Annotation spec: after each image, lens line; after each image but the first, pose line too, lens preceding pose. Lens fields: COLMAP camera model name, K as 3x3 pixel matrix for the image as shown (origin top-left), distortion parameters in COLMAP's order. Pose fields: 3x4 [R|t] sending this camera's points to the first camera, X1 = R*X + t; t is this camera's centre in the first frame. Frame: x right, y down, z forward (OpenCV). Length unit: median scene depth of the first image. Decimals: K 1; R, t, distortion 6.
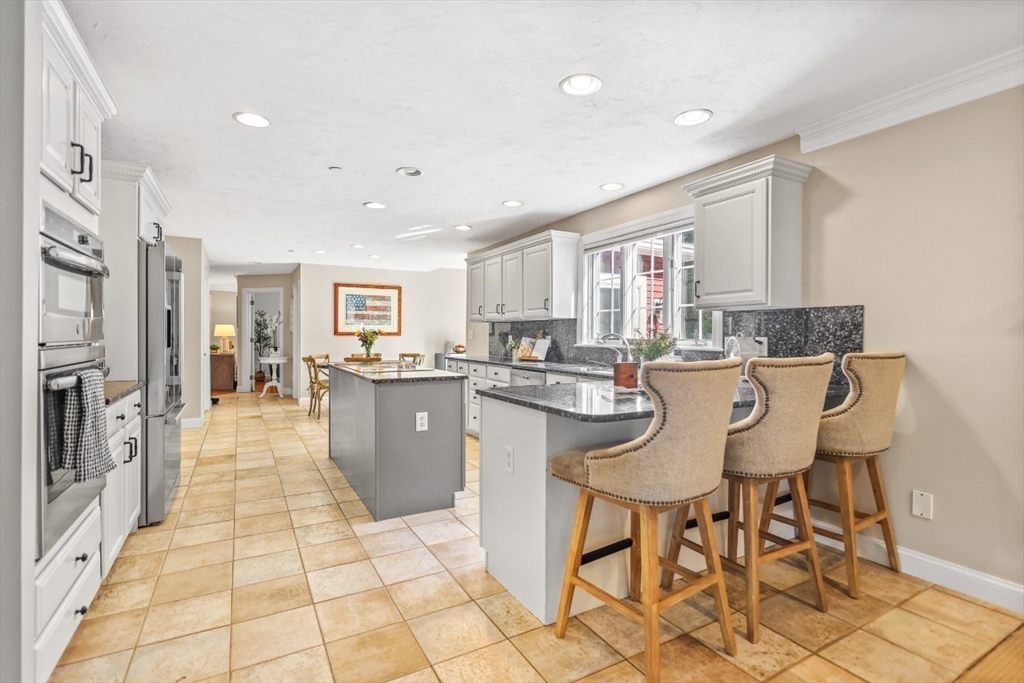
lens RADIAL K [[484.4, 0, 511.2], [0, 484.4, 347.0], [0, 0, 1]] dist [0.000379, 0.000590]
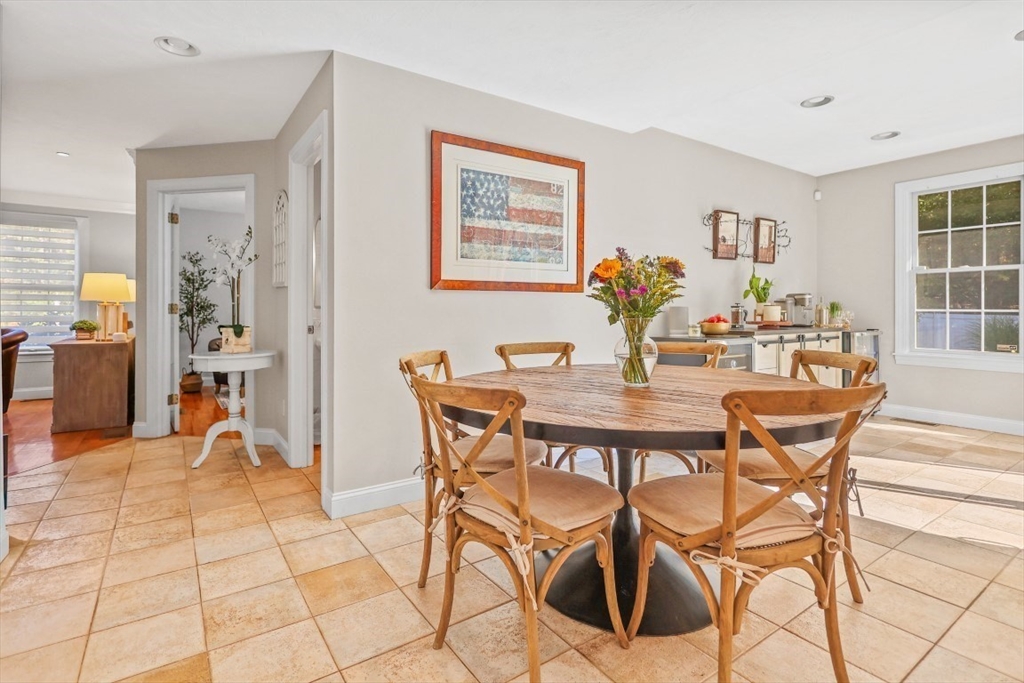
lens RADIAL K [[497.5, 0, 494.5], [0, 497.5, 311.6], [0, 0, 1]] dist [0.001358, 0.000594]
pose [[0.997359, -0.007531, 0.072241, -0.326228], [0.008765, 0.999821, -0.016787, -0.002746], [-0.072101, 0.017375, 0.997246, 0.621473]]
